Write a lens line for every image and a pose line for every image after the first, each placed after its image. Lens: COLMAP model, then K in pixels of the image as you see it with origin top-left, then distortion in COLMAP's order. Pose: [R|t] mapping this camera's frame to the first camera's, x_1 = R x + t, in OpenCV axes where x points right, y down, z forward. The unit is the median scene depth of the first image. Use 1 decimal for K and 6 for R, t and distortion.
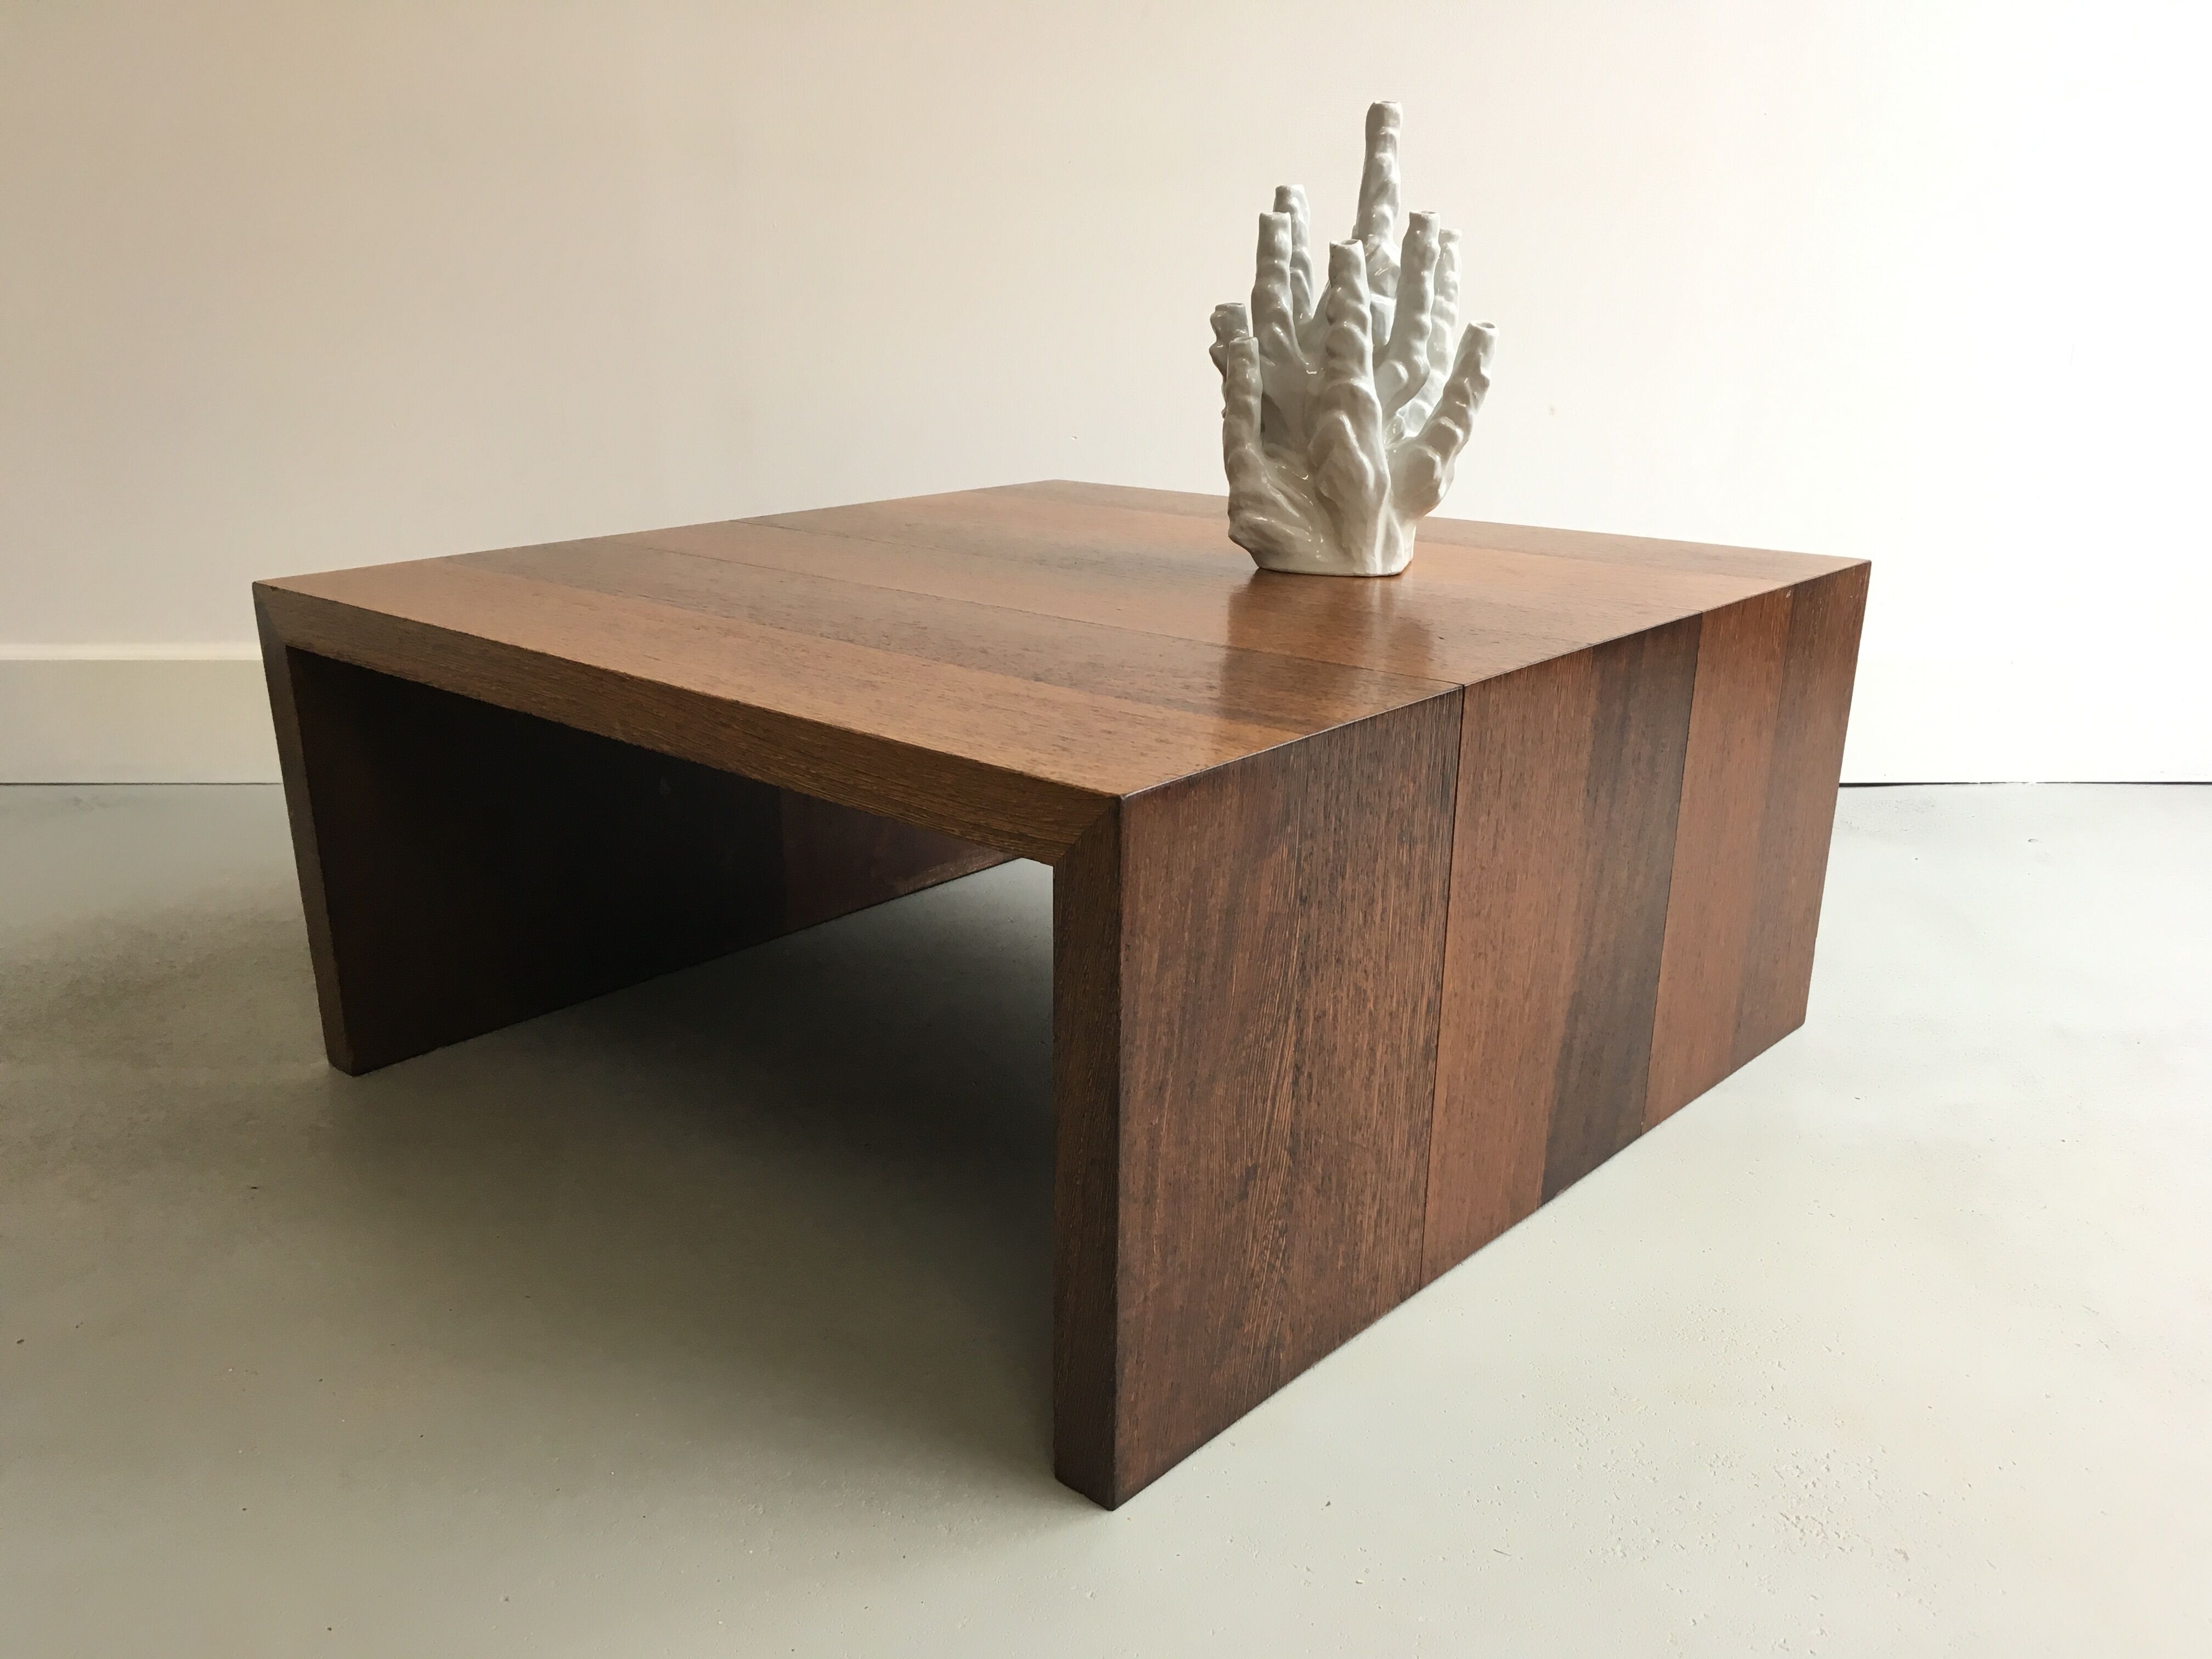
lens RADIAL K [[1855.8, 0, 1113.6], [0, 1855.8, 843.6], [0, 0, 1]] dist [0.041447, -0.050131]
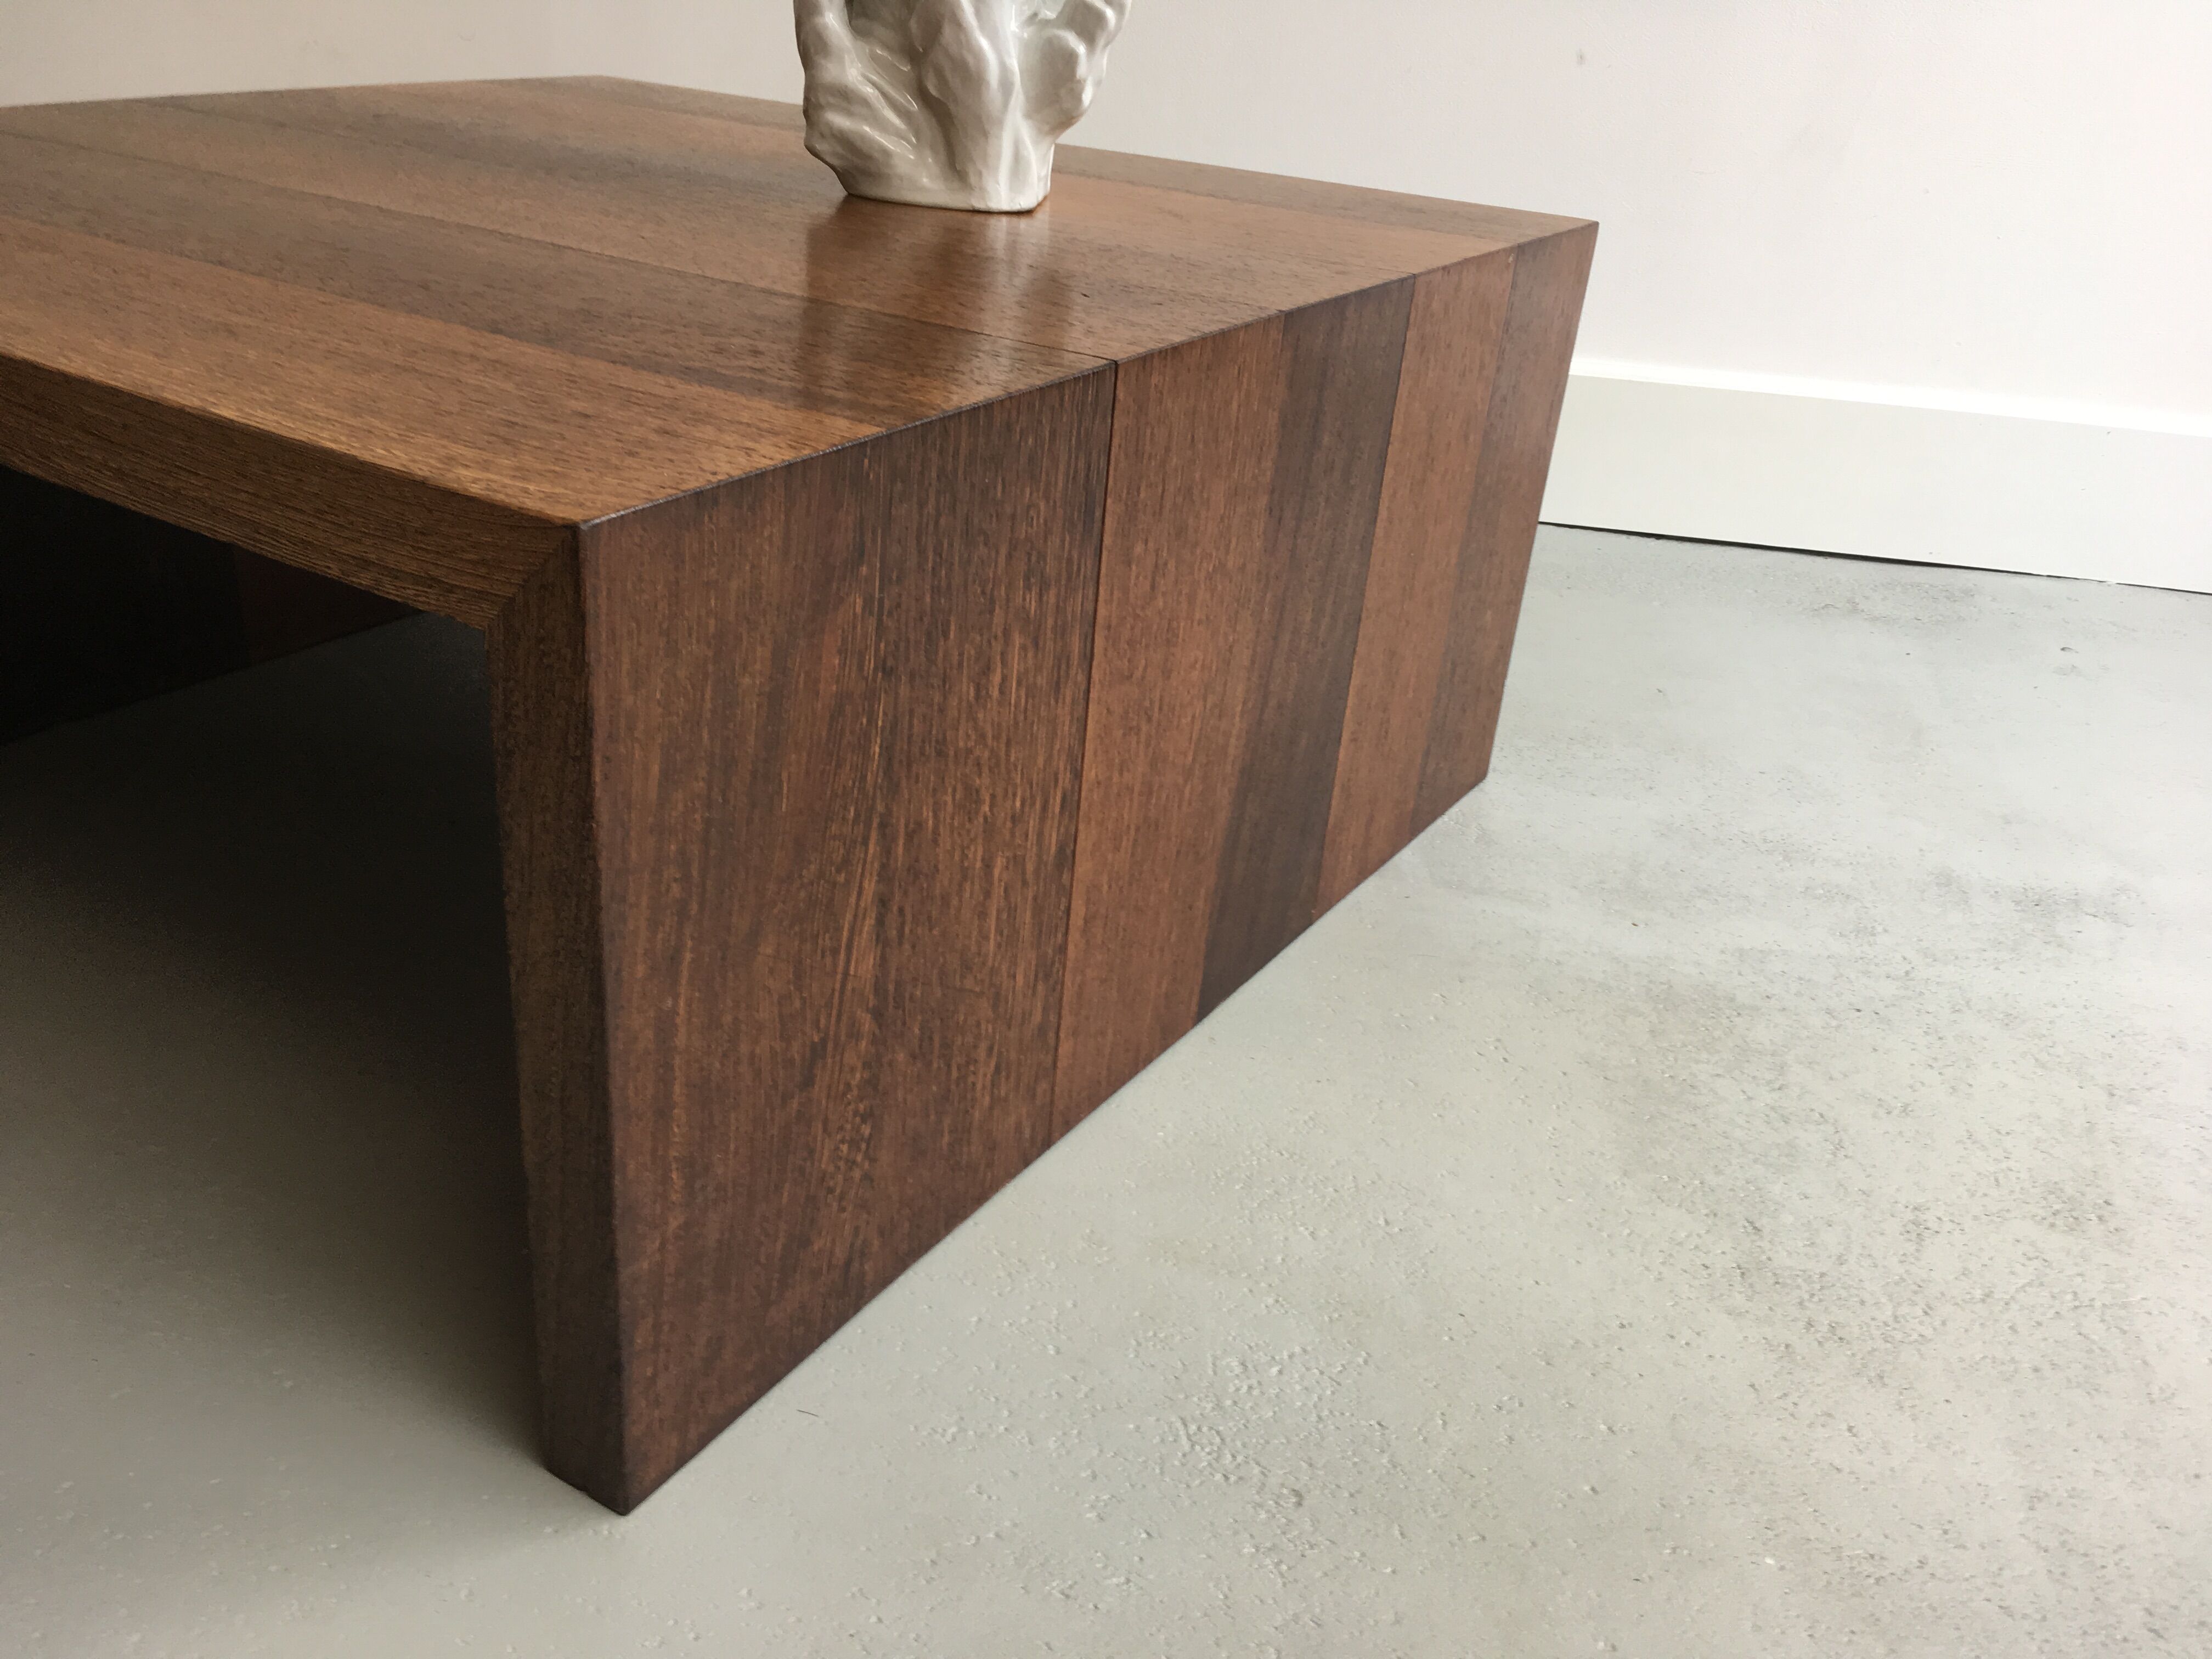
lens RADIAL K [[1855.8, 0, 1112.2], [0, 1855.8, 852.1], [0, 0, 1]] dist [0.041447, -0.050131]
pose [[0.981317, -0.019264, 0.191432, 0.044583], [-0.013731, 0.985426, 0.169550, -0.019680], [-0.191908, -0.169011, 0.966751, 0.266312]]
